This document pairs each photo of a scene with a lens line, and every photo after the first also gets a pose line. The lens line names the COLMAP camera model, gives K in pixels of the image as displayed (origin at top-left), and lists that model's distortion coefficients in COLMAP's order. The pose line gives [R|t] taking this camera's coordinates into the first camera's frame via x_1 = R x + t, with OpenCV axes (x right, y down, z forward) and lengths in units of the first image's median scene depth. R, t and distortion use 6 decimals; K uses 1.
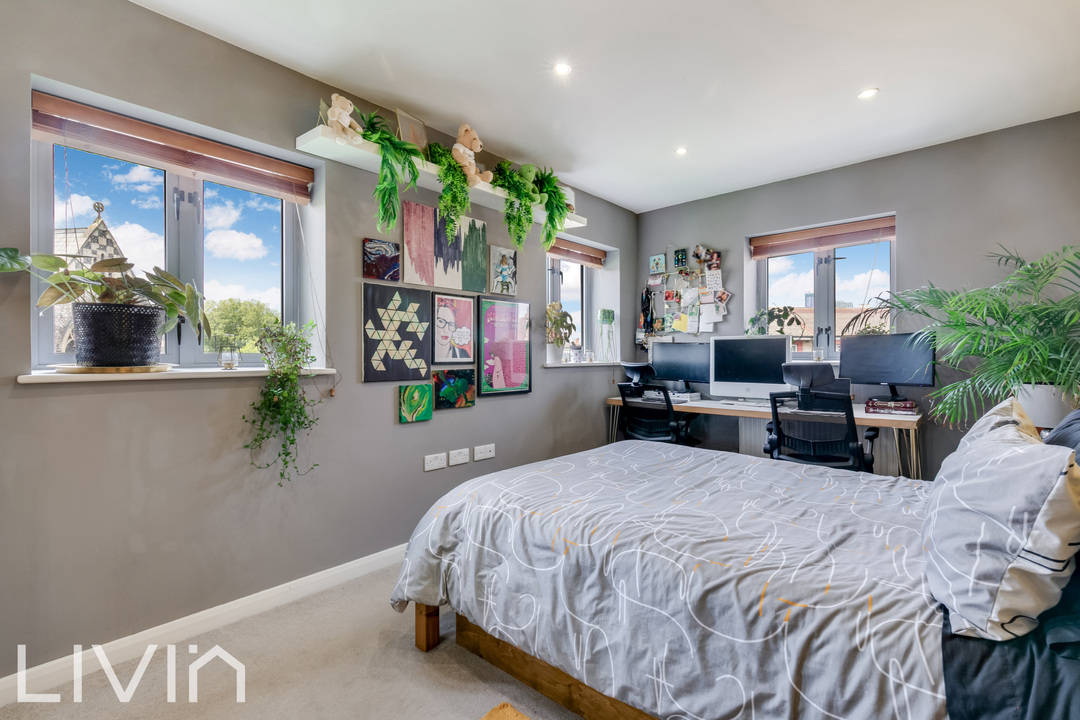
lens RADIAL K [[490.8, 0, 539.3], [0, 490.8, 355.0], [0, 0, 1]] dist [0.003382, -0.000030]
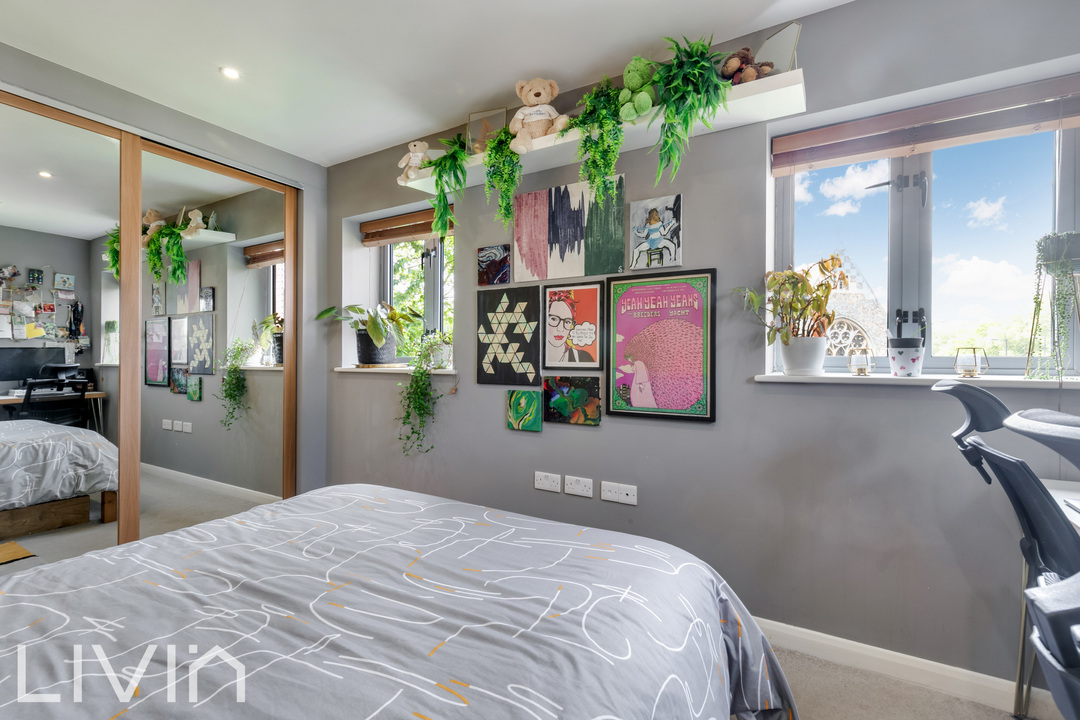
lens RADIAL K [[490.8, 0, 539.3], [0, 490.8, 355.0], [0, 0, 1]] dist [0.003382, -0.000030]
pose [[0.178105, -0.007263, -0.983985, 0.655183], [-0.002735, 0.999965, -0.007876, 0.001095], [0.984008, 0.004094, 0.178079, 0.854809]]
